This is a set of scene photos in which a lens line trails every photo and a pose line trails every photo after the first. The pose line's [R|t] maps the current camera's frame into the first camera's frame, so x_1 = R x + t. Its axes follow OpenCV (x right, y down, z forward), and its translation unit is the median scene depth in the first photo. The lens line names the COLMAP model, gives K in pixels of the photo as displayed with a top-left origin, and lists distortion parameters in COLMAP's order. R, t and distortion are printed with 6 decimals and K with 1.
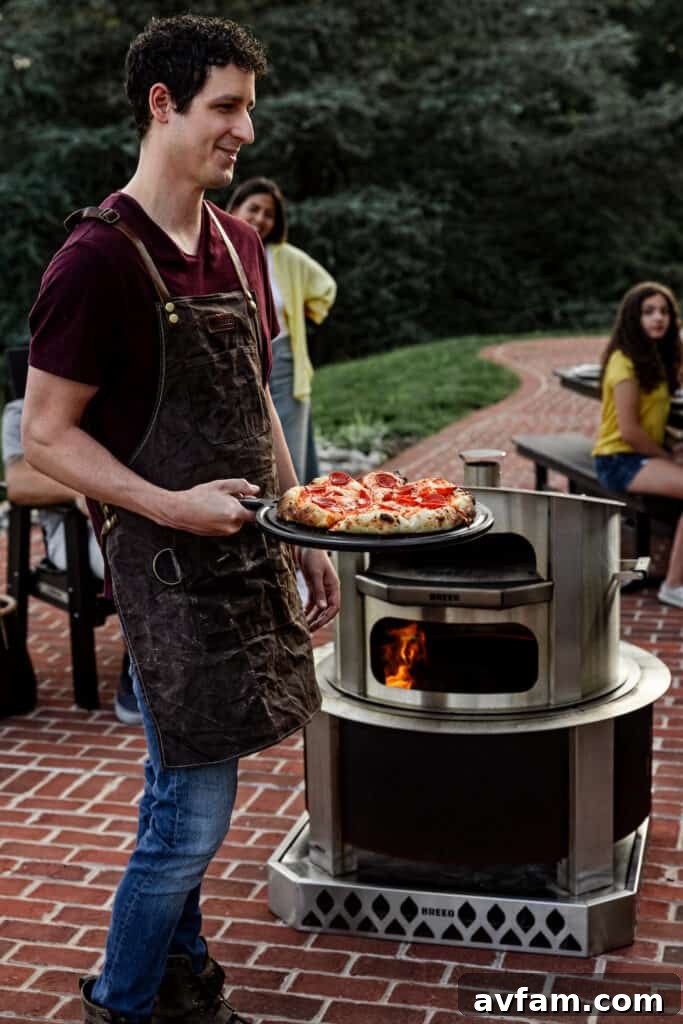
lens RADIAL K [[1922.8, 0, 418.1], [0, 1922.8, 511.8], [0, 0, 1]] dist [0.008575, -0.024803]
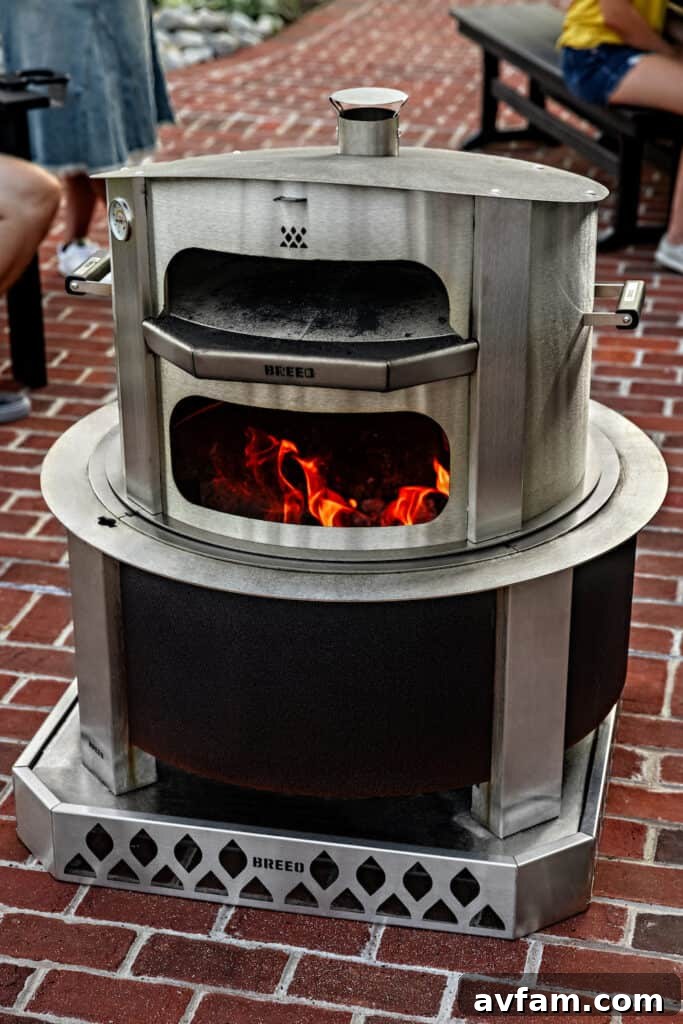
lens RADIAL K [[1922.8, 0, 418.1], [0, 1922.8, 511.8], [0, 0, 1]] dist [0.008575, -0.024803]
pose [[0.999700, 0.017291, 0.017355, 0.042661], [-0.021181, 0.965996, 0.257688, -0.064924], [-0.012309, -0.257978, 0.966072, 0.421857]]
